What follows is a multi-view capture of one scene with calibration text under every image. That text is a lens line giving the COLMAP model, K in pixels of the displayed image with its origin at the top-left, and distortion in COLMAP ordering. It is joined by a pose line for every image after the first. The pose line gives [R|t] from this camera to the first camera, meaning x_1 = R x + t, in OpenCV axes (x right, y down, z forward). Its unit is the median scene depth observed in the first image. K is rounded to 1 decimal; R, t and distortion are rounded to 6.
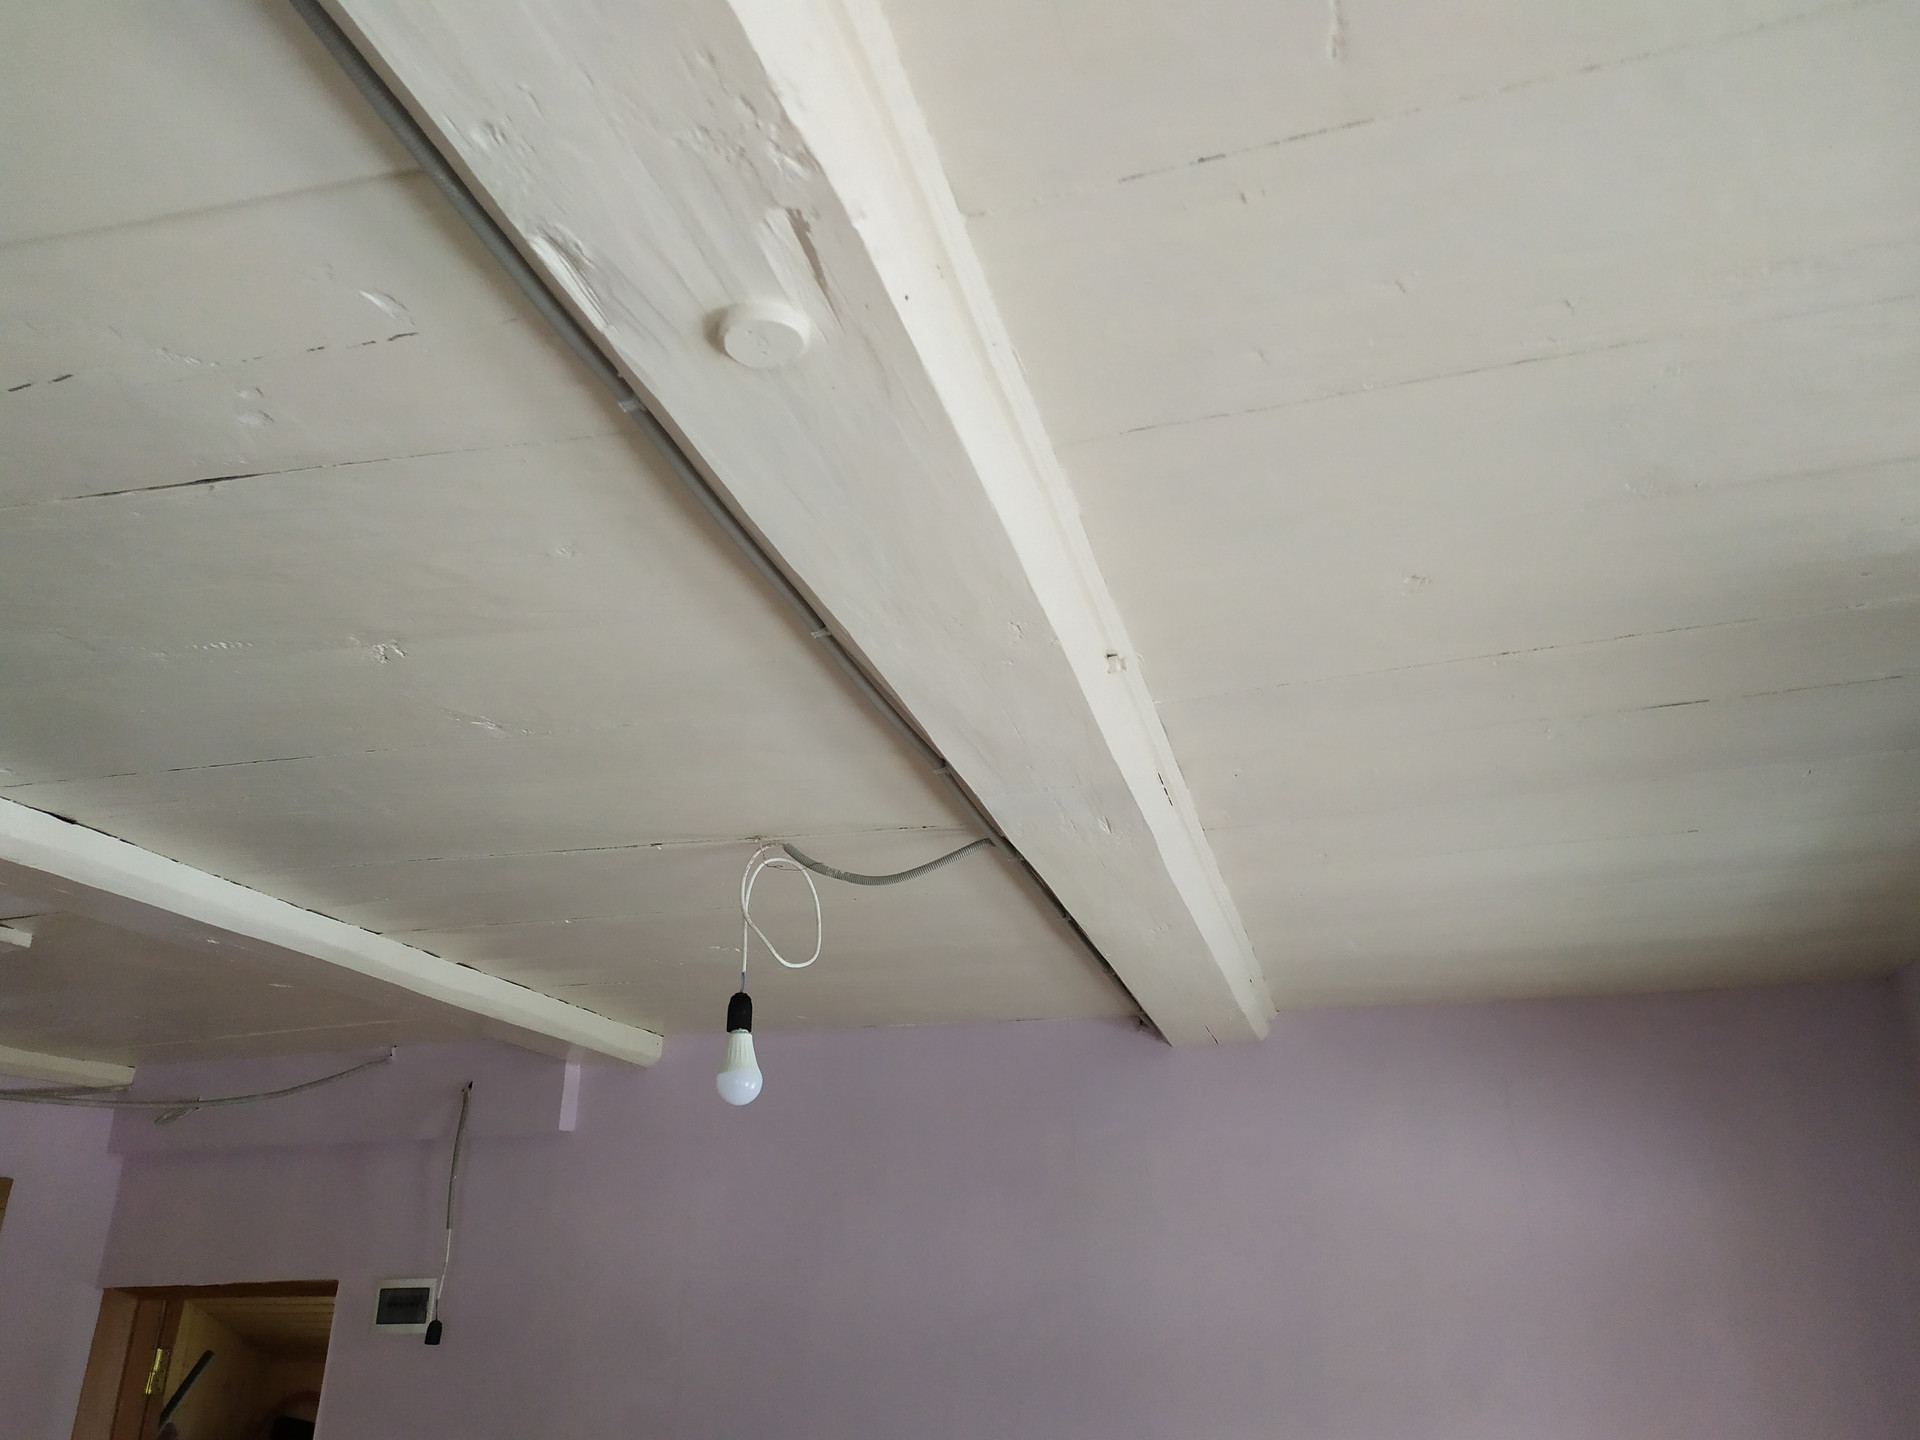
lens RADIAL K [[1430.3, 0, 969.7], [0, 1430.3, 716.7], [0, 0, 1]] dist [0.057769, -0.050407]
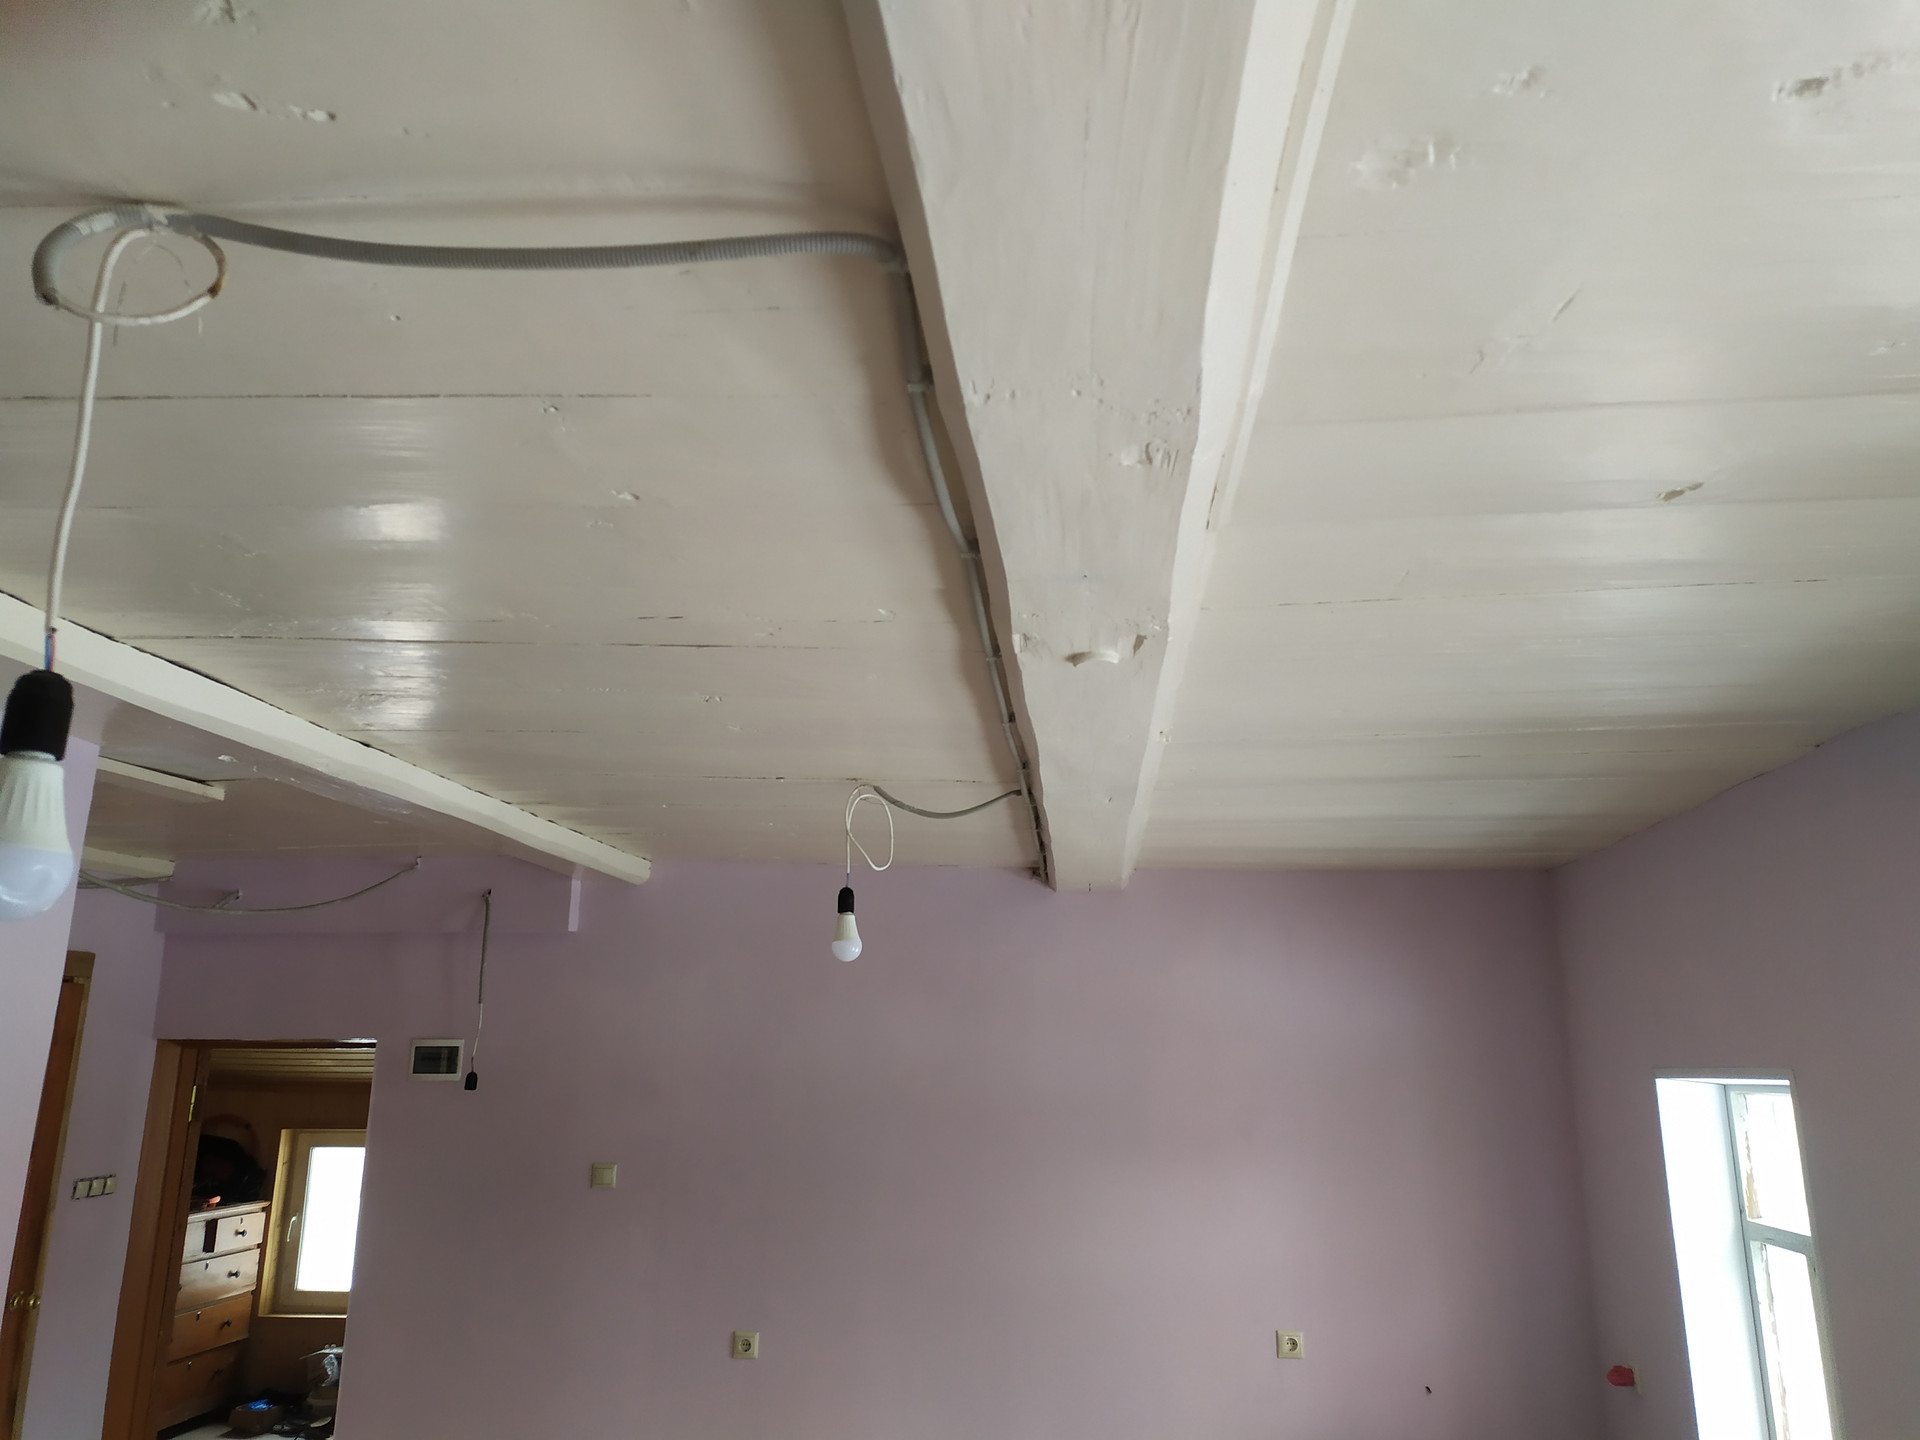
lens RADIAL K [[1430.3, 0, 969.7], [0, 1430.3, 716.7], [0, 0, 1]] dist [0.057769, -0.050407]
pose [[0.981162, 0.060860, 0.183353, -0.183548], [-0.091565, 0.982207, 0.163964, -0.136095], [-0.170112, -0.177664, 0.969277, -0.245528]]
